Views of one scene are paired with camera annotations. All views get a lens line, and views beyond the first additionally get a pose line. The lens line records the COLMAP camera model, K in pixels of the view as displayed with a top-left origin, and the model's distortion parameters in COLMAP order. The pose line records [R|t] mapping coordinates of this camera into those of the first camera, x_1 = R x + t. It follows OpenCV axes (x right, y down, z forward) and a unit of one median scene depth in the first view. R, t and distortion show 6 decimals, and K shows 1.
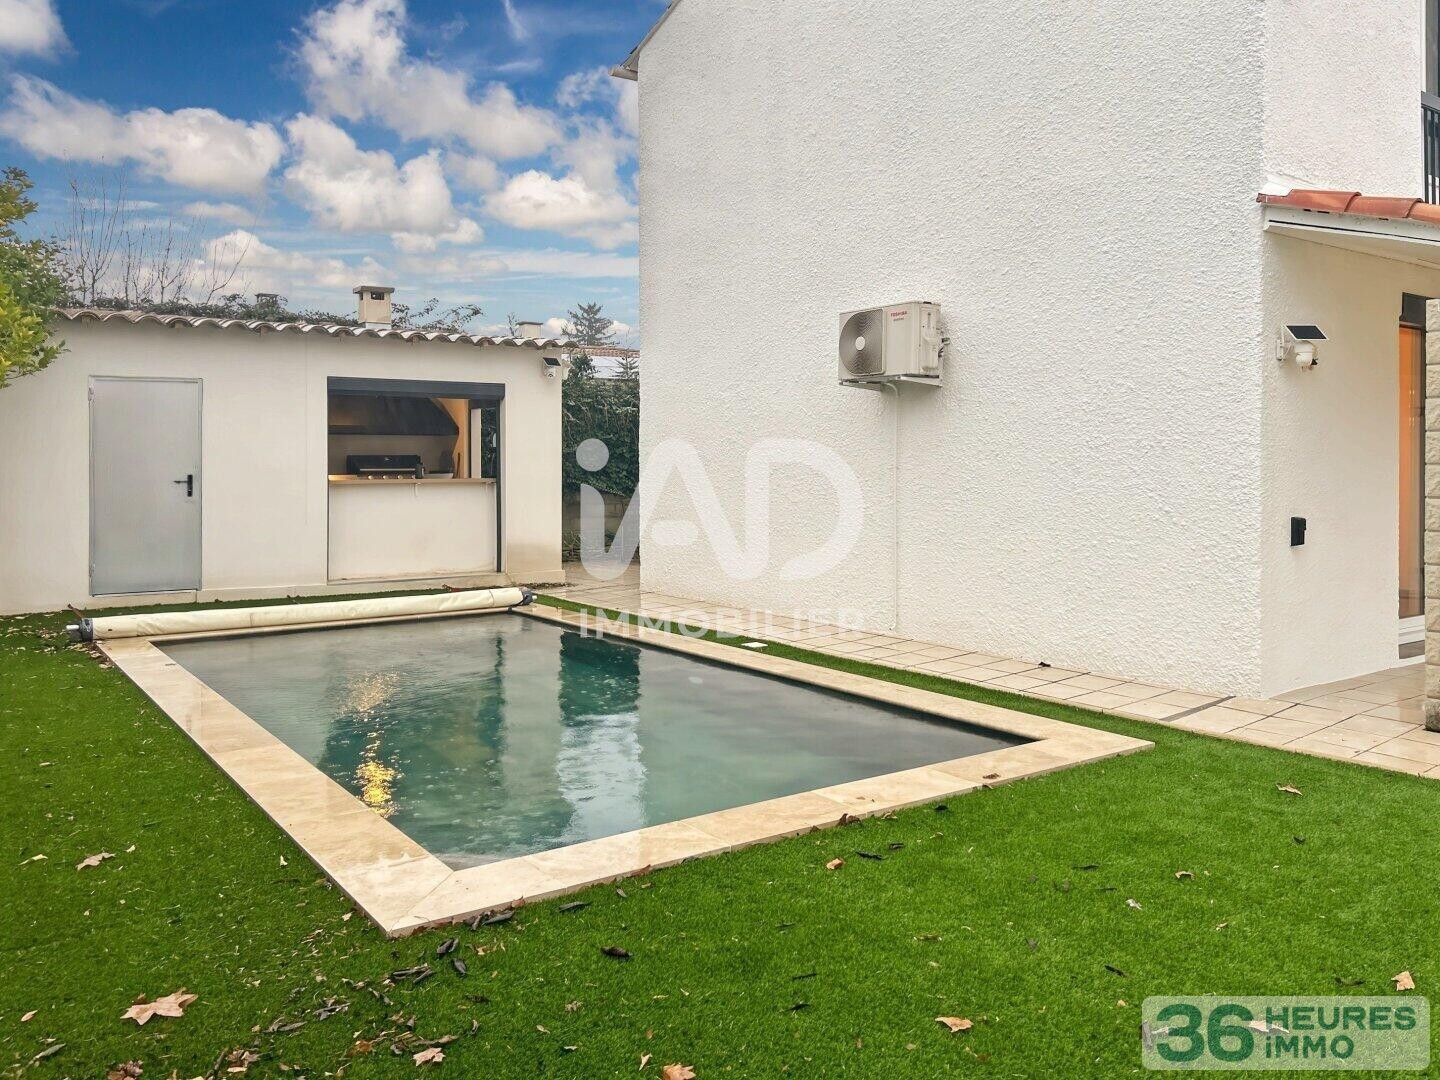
lens RADIAL K [[1214.5, 0, 719.7], [0, 1214.5, 493.3], [0, 0, 1]] dist [0.026591, -0.008634]
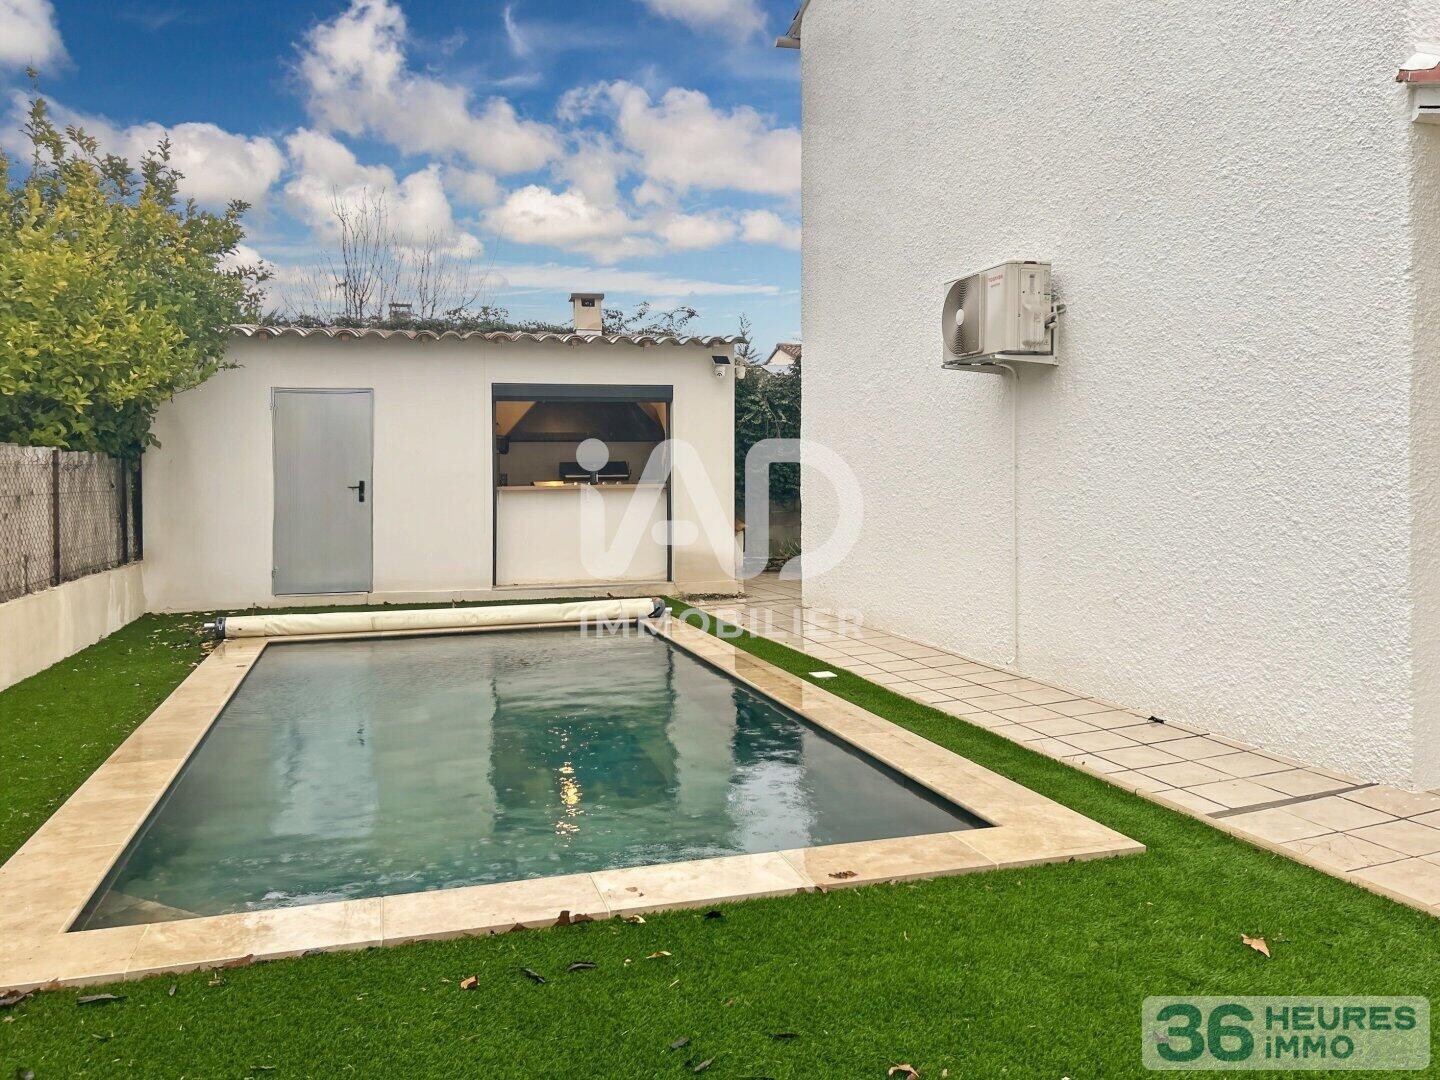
lens RADIAL K [[1202.2, 0, 722.6], [0, 1202.2, 492.4], [0, 0, 1]] dist [0.002059, -0.005503]
pose [[0.935309, -0.004087, -0.353809, 0.258418], [0.002427, 0.999984, -0.005135, 0.000172], [0.353824, 0.003944, 0.935304, 0.175620]]
